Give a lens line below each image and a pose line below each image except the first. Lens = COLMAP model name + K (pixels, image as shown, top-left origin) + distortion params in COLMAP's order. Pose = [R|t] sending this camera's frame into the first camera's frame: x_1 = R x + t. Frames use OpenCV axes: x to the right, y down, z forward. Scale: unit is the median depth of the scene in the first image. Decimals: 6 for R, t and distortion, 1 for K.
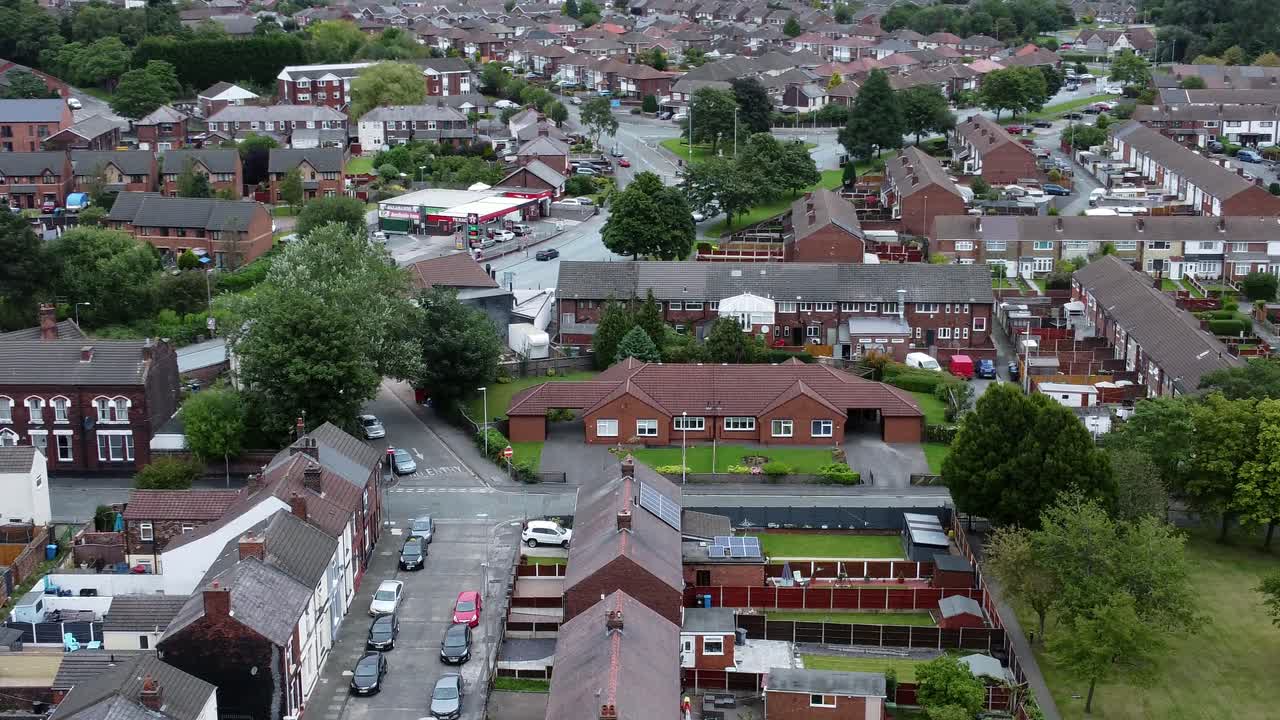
lens RADIAL K [[1733.7, 0, 640.0], [0, 1733.7, 360.0], [0, 0, 1]] dist [0.004534, -0.042200]
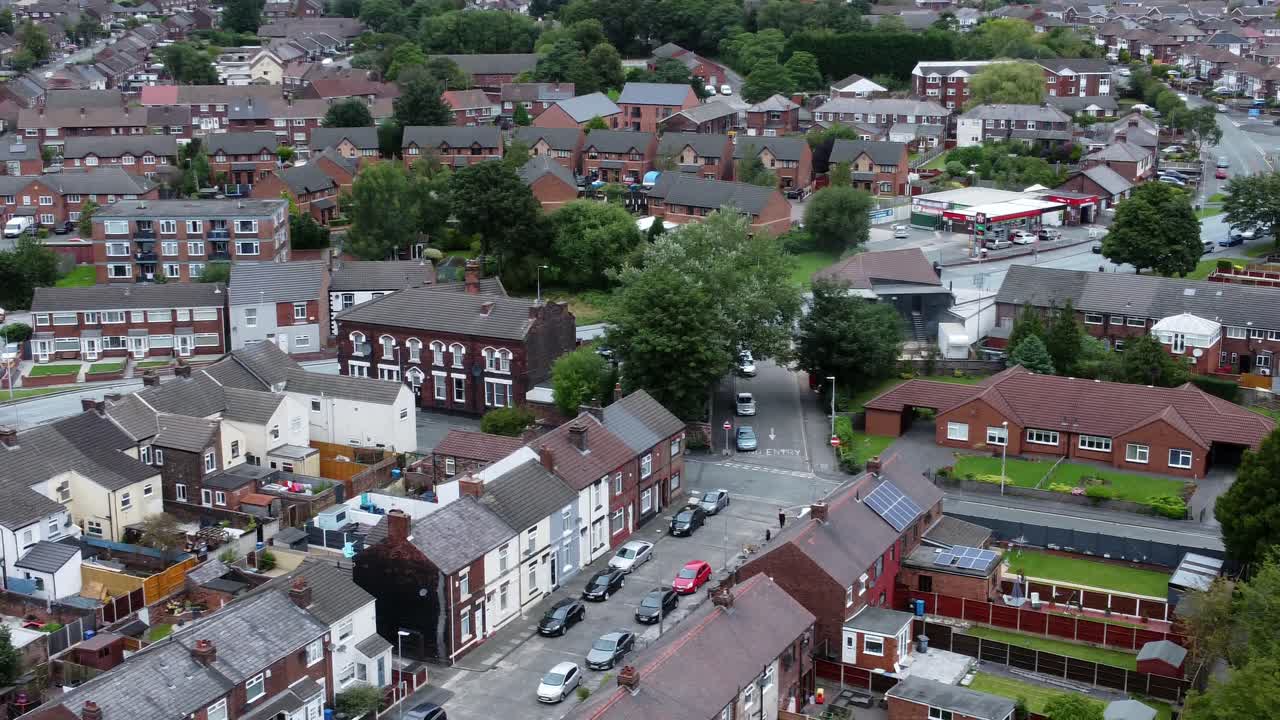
lens RADIAL K [[1733.7, 0, 640.0], [0, 1733.7, 360.0], [0, 0, 1]] dist [0.004534, -0.042200]
pose [[0.911292, 0.101749, -0.398992, 0.207816], [-0.101146, 0.994614, 0.022625, -0.005411], [0.399146, 0.019739, 0.916675, 0.018926]]
